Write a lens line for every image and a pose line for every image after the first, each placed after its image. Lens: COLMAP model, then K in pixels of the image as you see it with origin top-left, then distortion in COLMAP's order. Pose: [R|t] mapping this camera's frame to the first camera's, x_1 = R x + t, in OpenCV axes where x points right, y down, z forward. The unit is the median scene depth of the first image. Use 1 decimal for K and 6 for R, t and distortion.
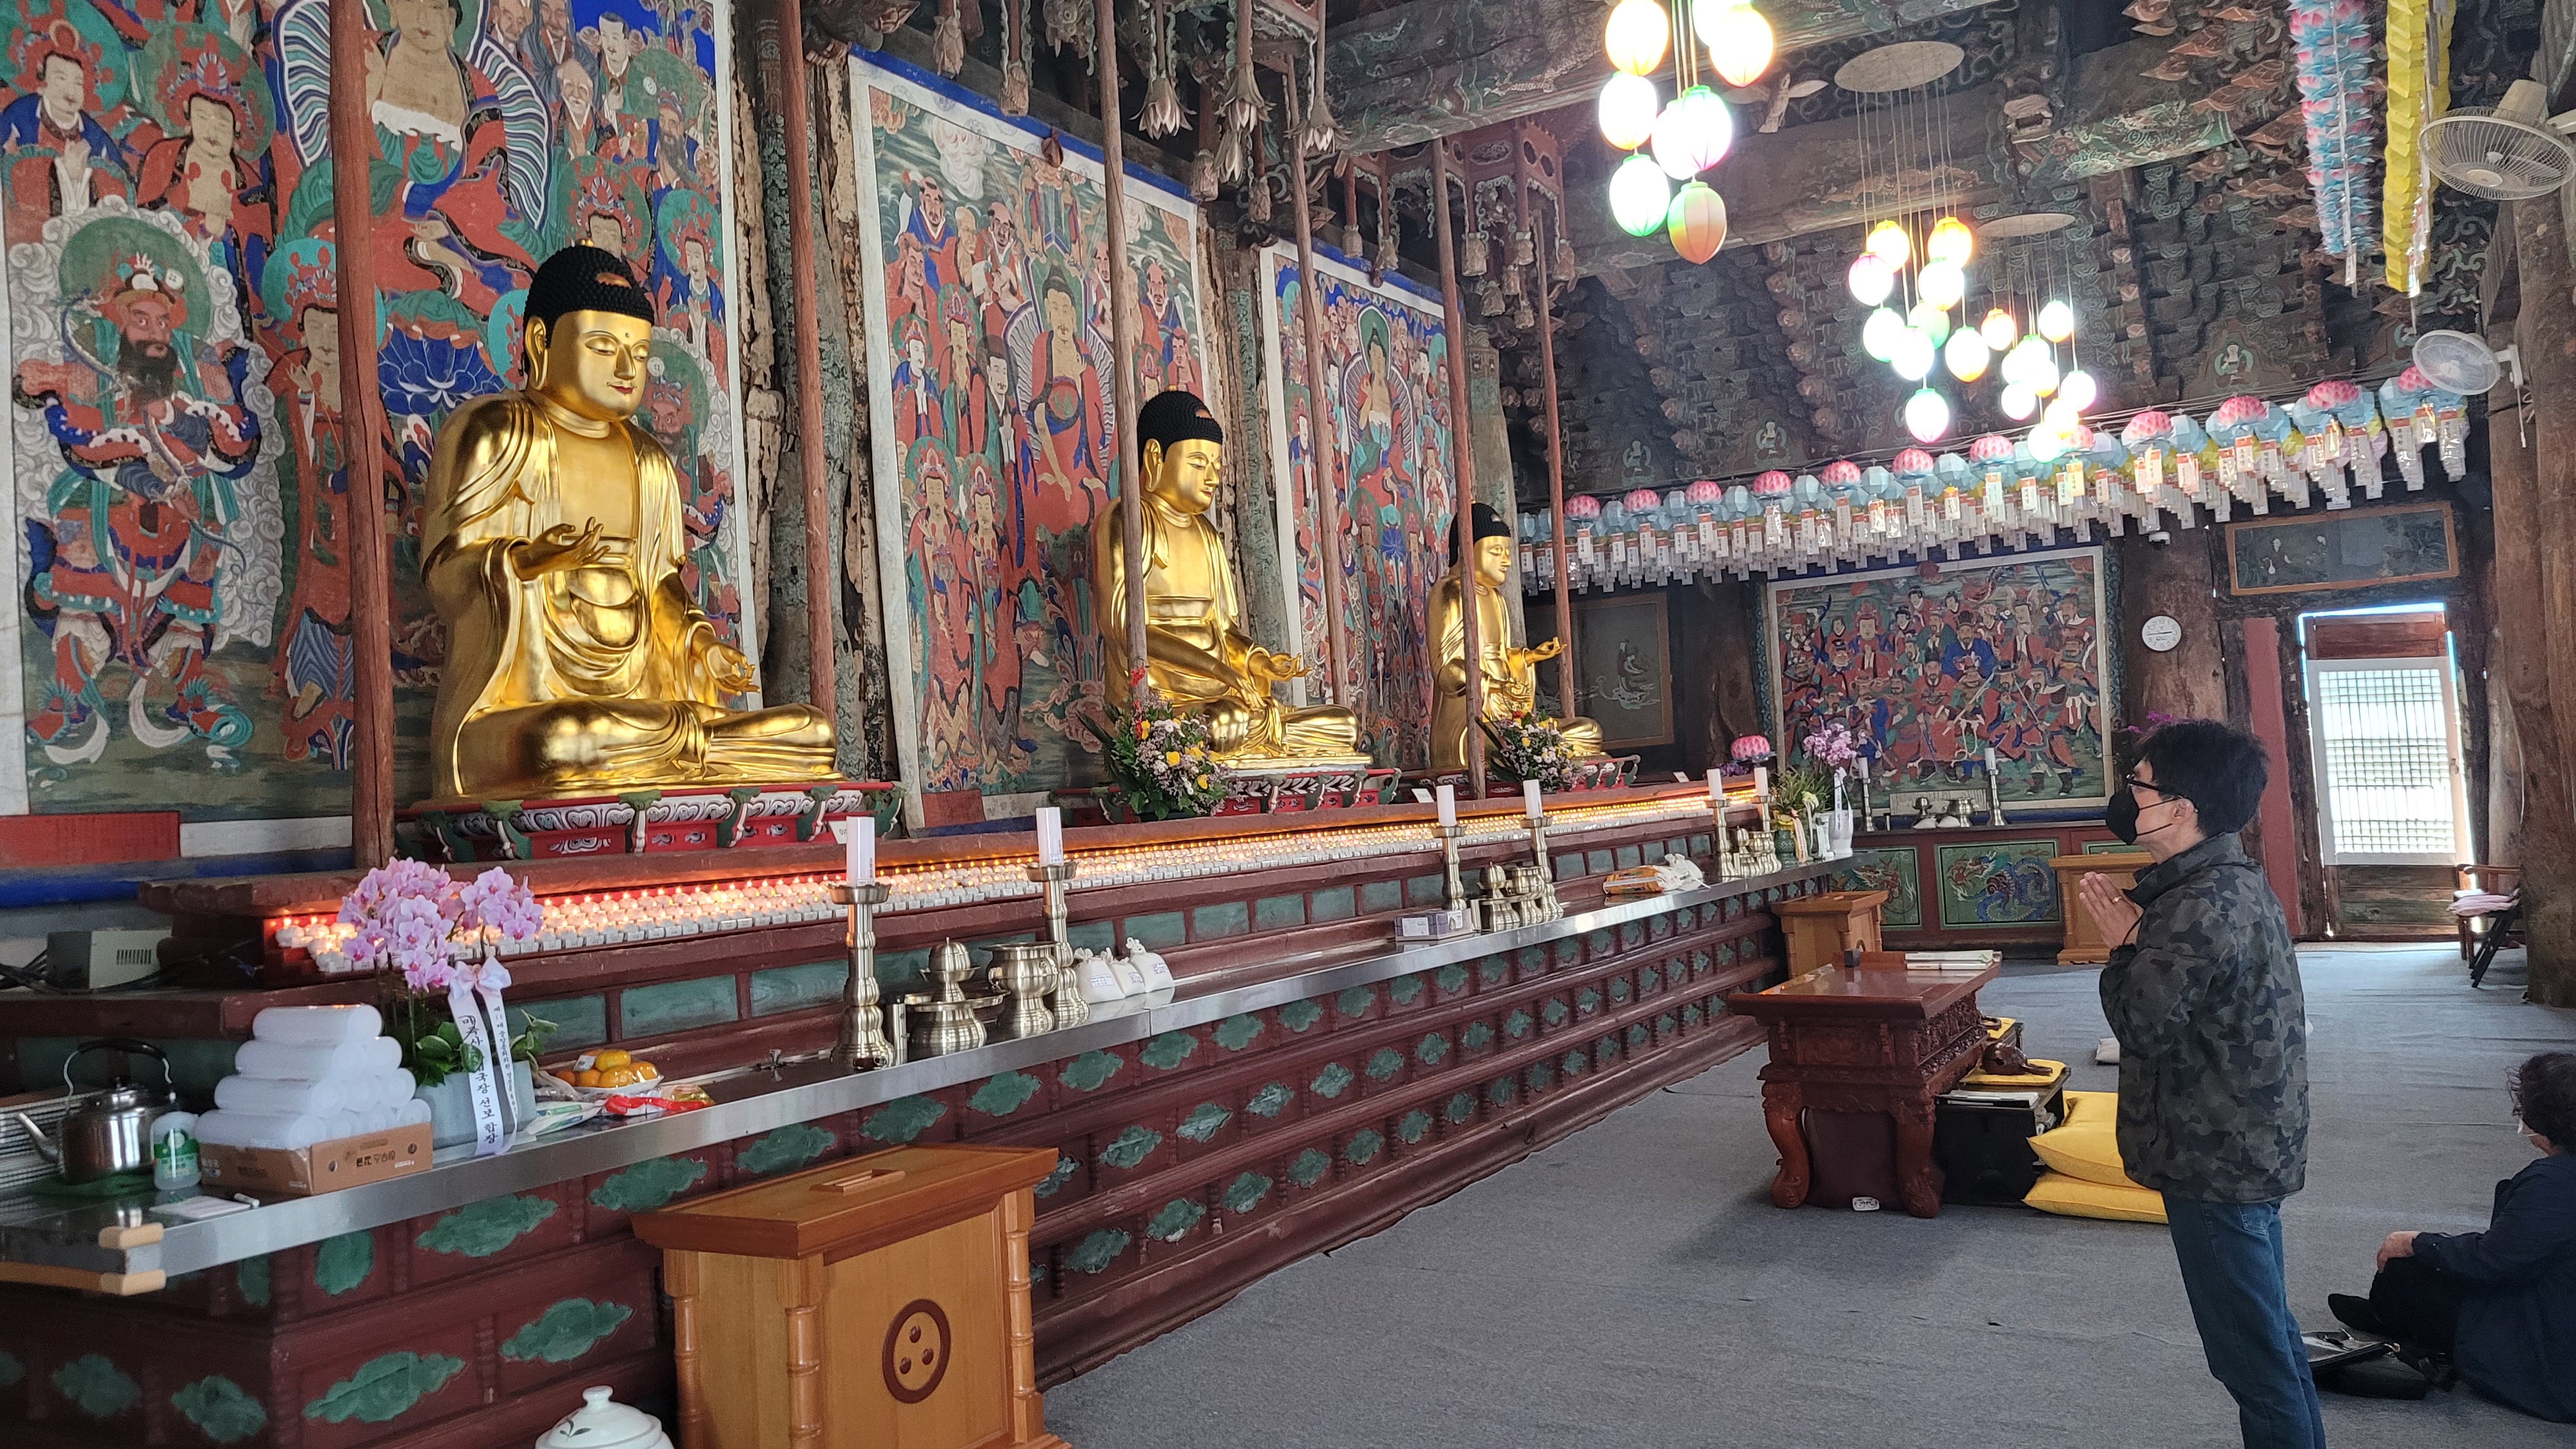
lens RADIAL K [[1933.6, 0, 1264.0], [0, 1933.6, 725.3], [0, 0, 1]] dist [0.051159, -0.035744]
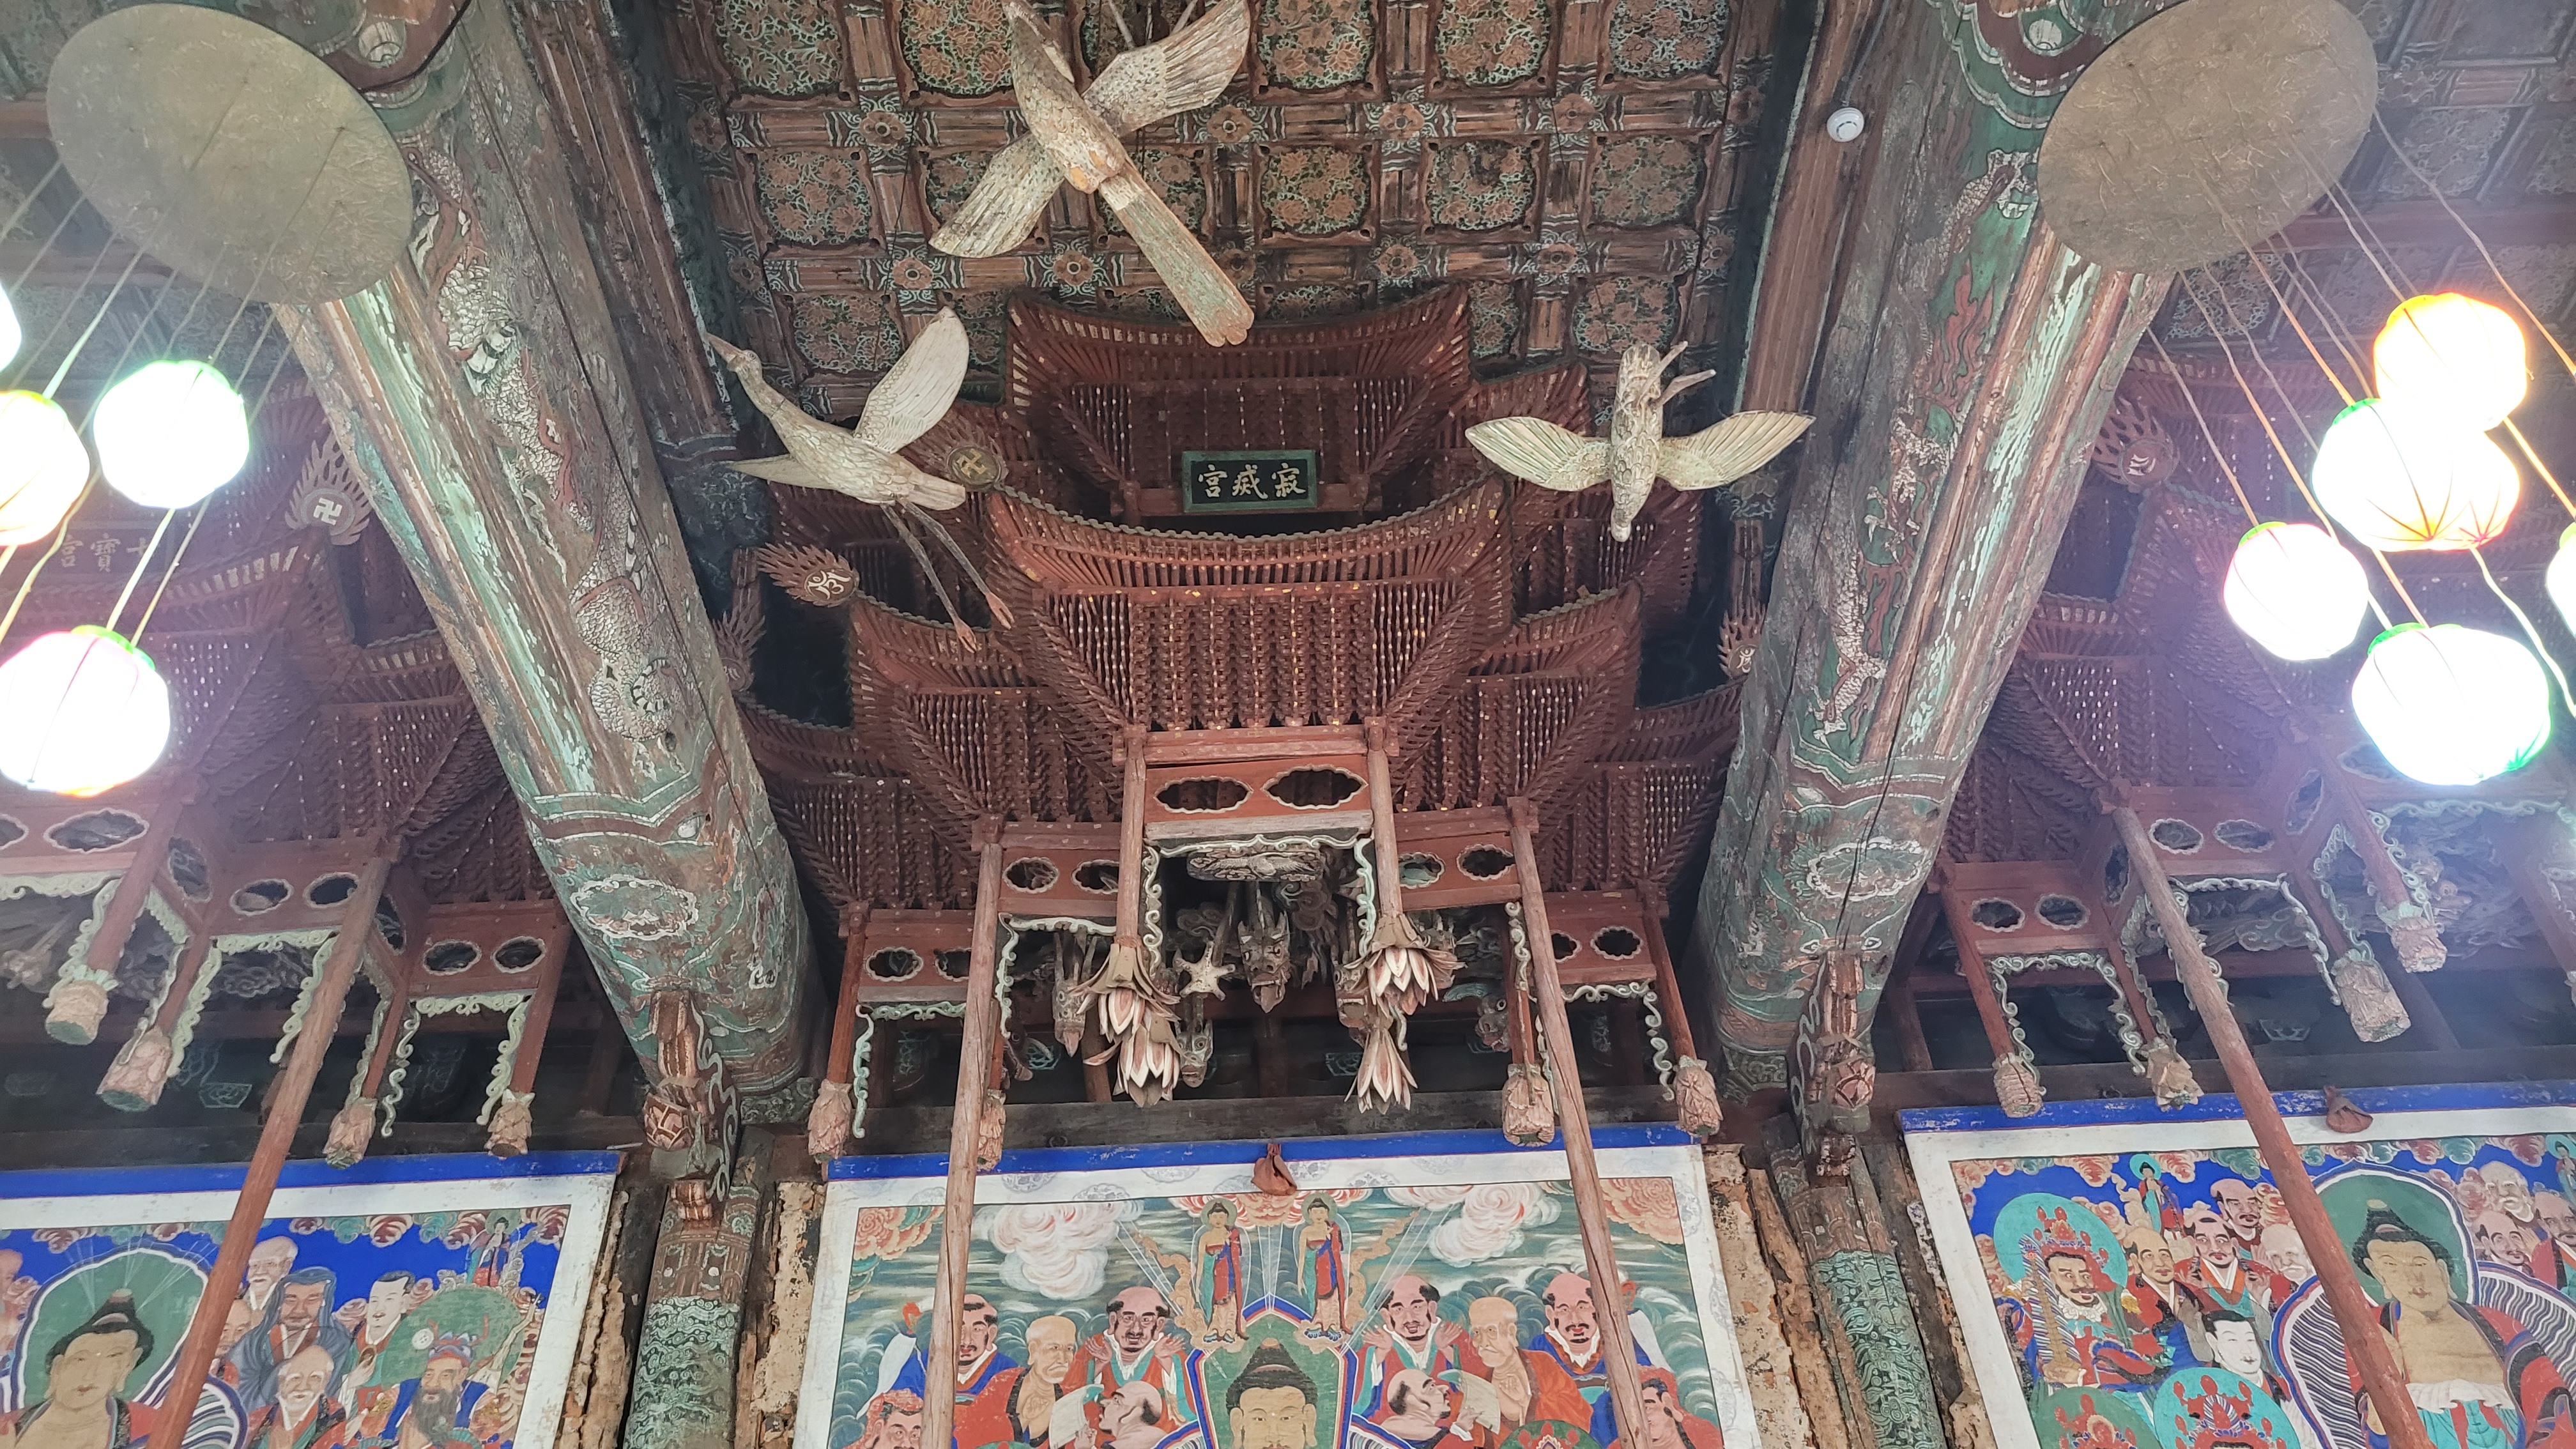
lens RADIAL K [[1933.6, 0, 1297.7], [0, 1933.6, 730.2], [0, 0, 1]] dist [0.051159, -0.035744]
pose [[0.505080, -0.534944, -0.677296, 0.340291], [0.041956, 0.799040, -0.599813, -0.018709], [0.862052, 0.274537, 0.426023, 0.559840]]
